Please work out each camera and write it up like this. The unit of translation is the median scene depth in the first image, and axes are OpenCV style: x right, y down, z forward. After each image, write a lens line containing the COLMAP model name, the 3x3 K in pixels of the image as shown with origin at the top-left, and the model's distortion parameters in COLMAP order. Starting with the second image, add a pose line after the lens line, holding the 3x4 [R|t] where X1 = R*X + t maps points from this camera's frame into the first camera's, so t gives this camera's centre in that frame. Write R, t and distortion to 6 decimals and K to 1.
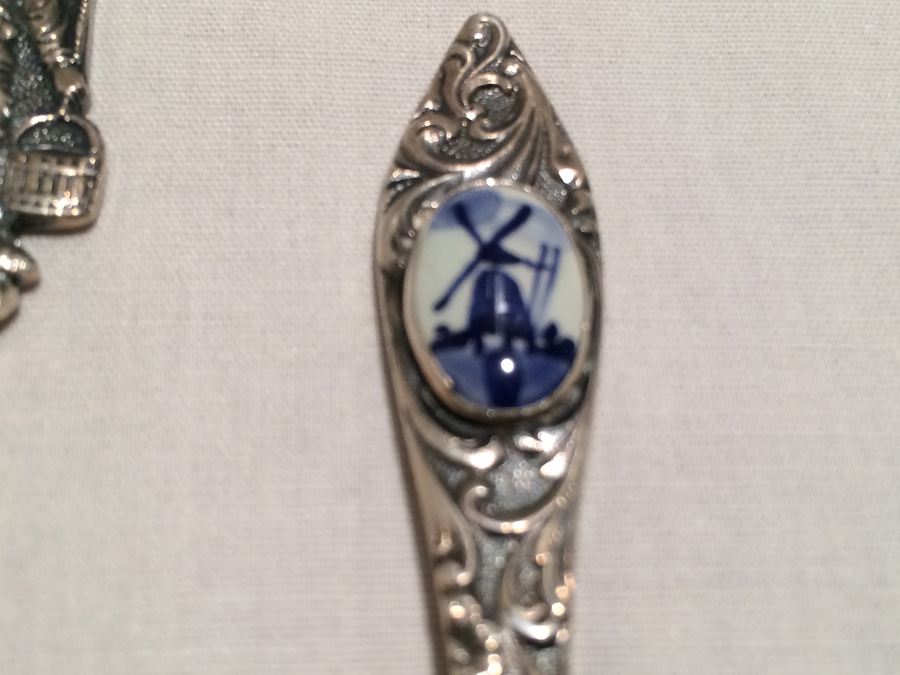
lens RADIAL K [[1084.0, 0, 449.8], [0, 1084.0, 336.1], [0, 0, 1]] dist [0.018228, 0.000000]
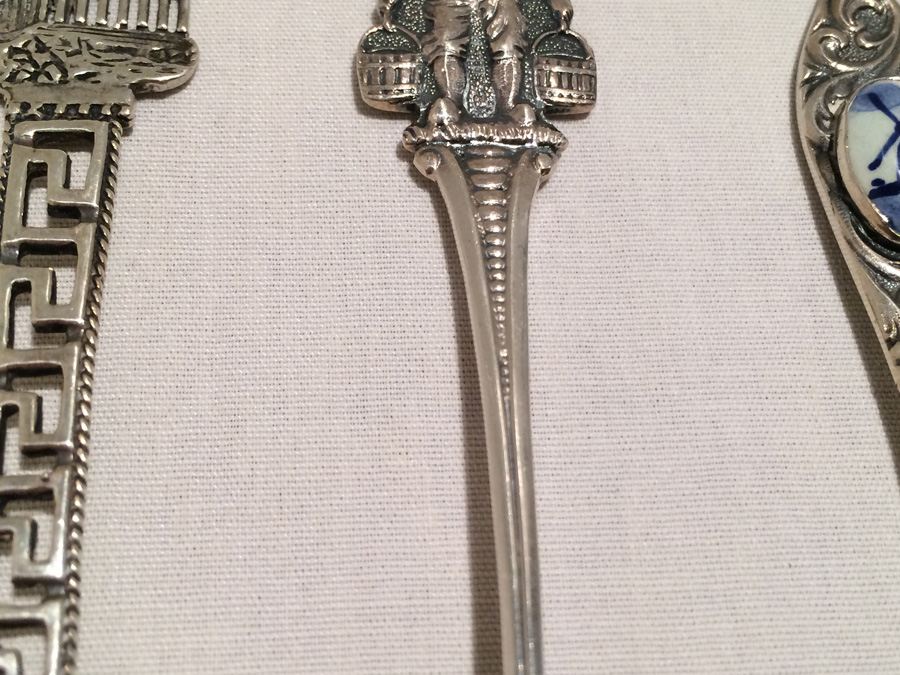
lens RADIAL K [[1084.0, 0, 448.6], [0, 1084.0, 341.8], [0, 0, 1]] dist [0.018228, 0.000000]
pose [[0.999787, -0.006452, 0.019602, -0.517597], [0.005321, 0.998347, 0.057229, 0.102187], [-0.019938, -0.057113, 0.998169, -0.351581]]
